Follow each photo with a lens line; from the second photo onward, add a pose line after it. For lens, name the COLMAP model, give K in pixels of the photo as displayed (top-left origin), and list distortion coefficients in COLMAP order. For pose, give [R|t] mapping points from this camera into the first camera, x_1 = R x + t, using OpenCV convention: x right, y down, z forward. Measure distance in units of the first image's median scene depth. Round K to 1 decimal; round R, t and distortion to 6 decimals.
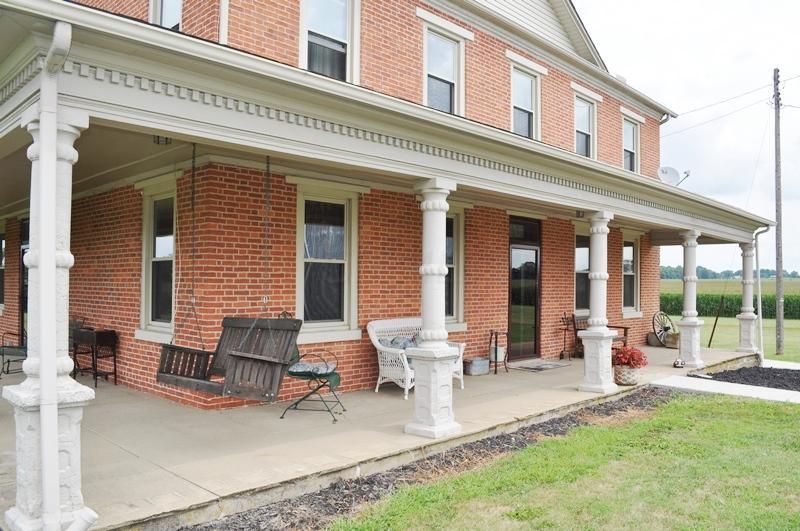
lens RADIAL K [[626.0, 0, 401.9], [0, 626.0, 270.2], [0, 0, 1]] dist [-0.064336, 0.001893]
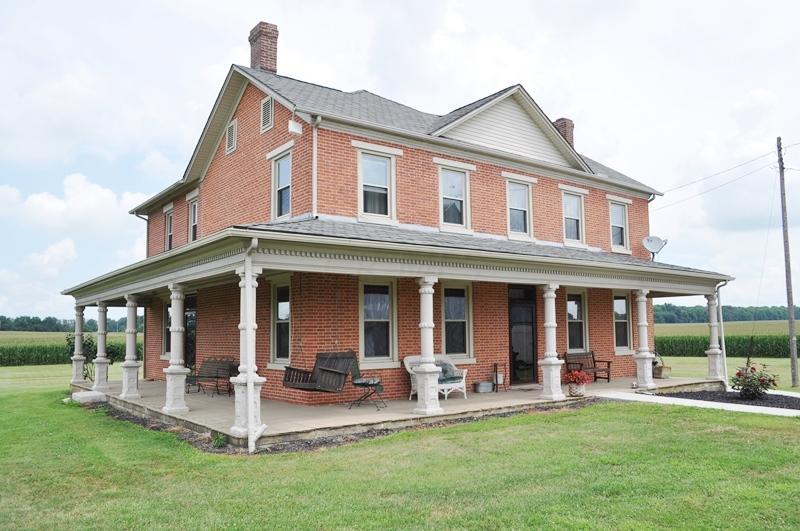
lens RADIAL K [[626.0, 0, 402.1], [0, 626.0, 271.0], [0, 0, 1]] dist [-0.064336, 0.001893]
pose [[0.988352, -0.036024, -0.147862, 0.193590], [0.024401, 0.996522, -0.079679, -0.010981], [0.150218, 0.075143, 0.985793, -0.640125]]
